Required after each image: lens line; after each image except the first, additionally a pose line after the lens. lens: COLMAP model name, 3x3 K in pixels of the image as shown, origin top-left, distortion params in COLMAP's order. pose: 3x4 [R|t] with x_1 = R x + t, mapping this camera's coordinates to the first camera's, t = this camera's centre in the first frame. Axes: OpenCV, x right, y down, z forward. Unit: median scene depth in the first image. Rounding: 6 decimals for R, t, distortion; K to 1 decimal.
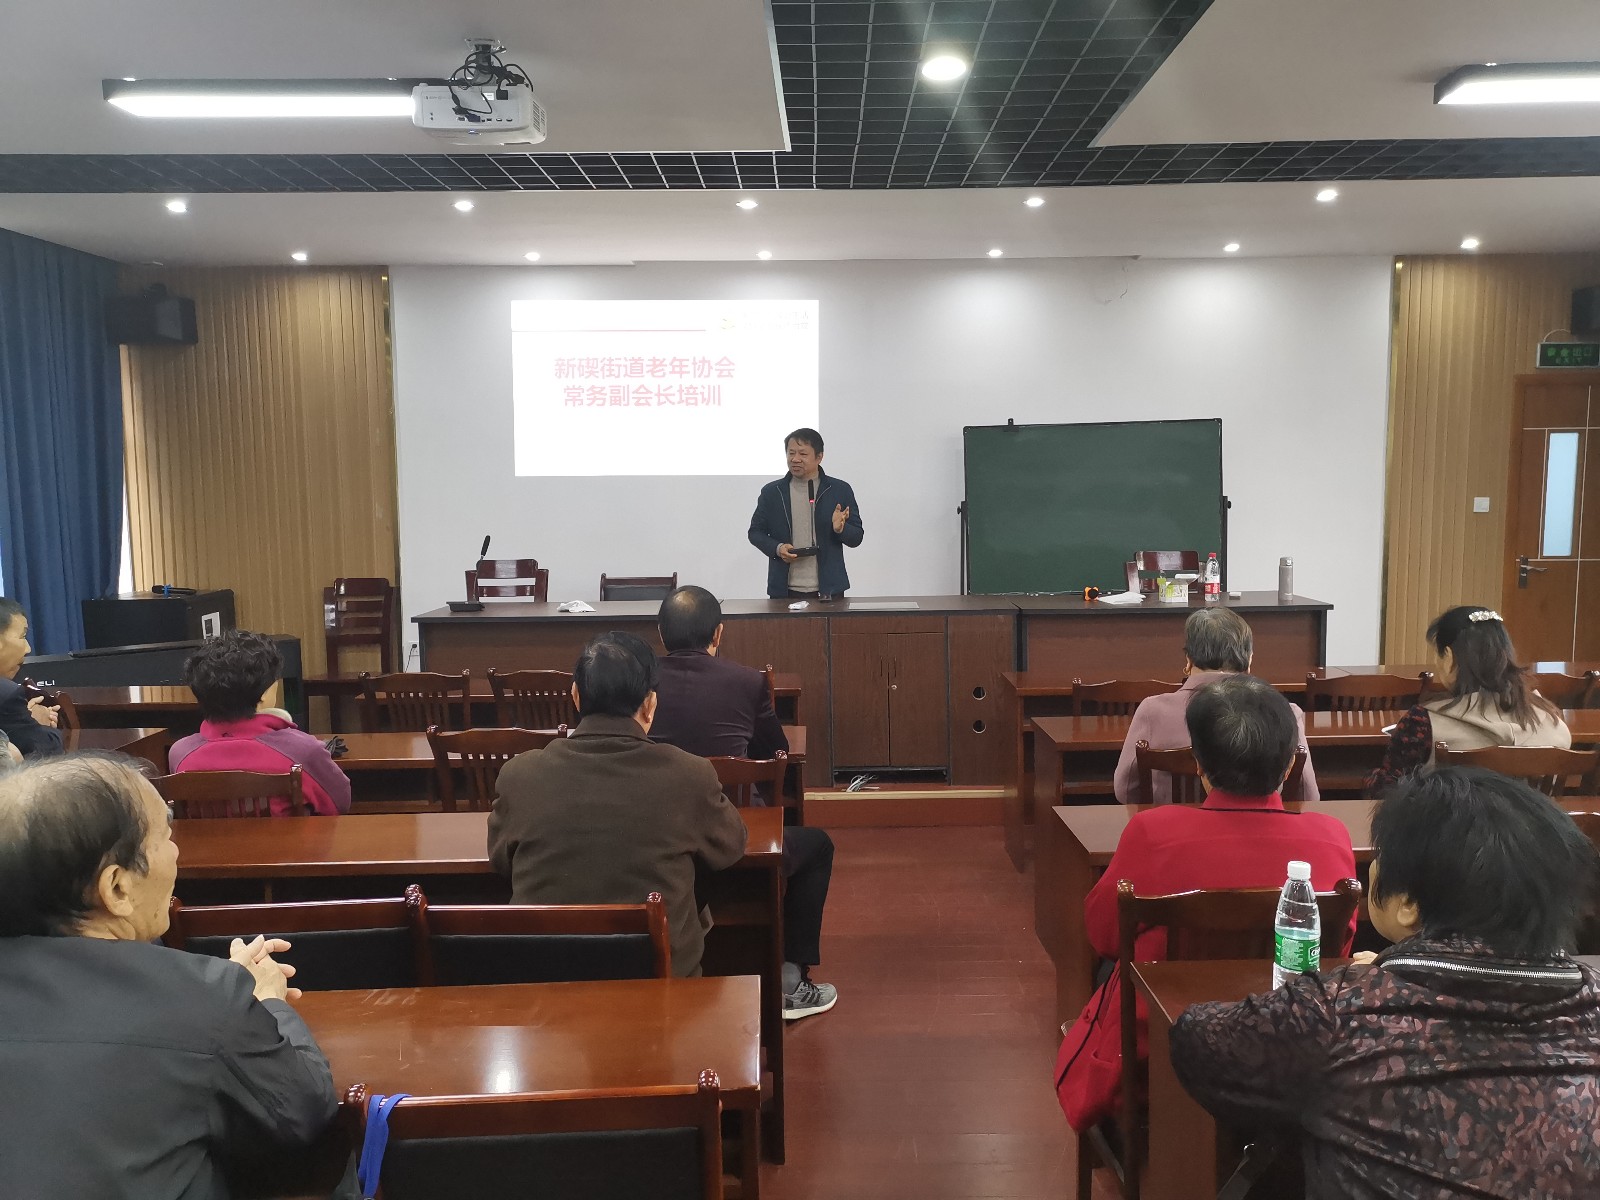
lens RADIAL K [[1242.4, 0, 800.0], [0, 1242.4, 600.0], [0, 0, 1]] dist [0.046626, -0.006692]
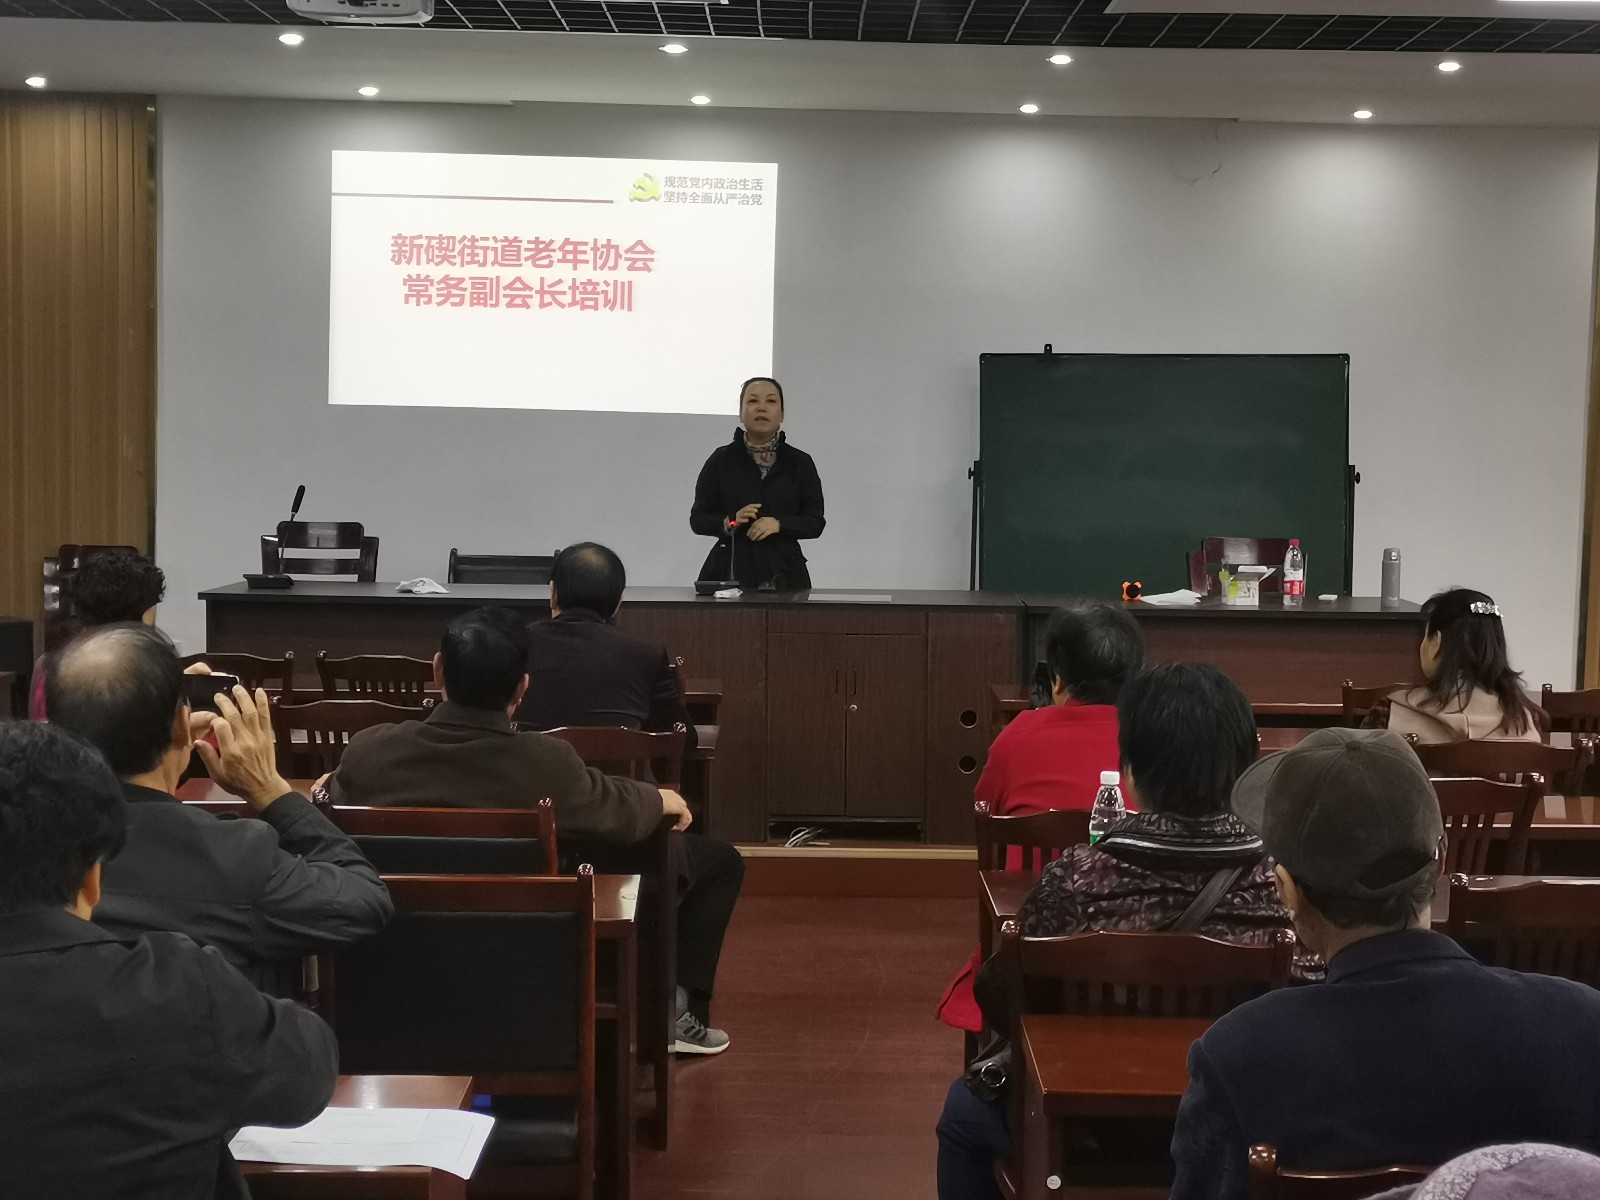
lens RADIAL K [[2291.6, 0, 800.0], [0, 2291.6, 600.0], [0, 0, 1]] dist [0.067586, 0.029769]
pose [[0.999466, 0.030928, 0.010532, 0.021684], [-0.030712, 0.999328, -0.020028, 0.026953], [-0.011144, 0.019694, 0.999744, -0.276311]]
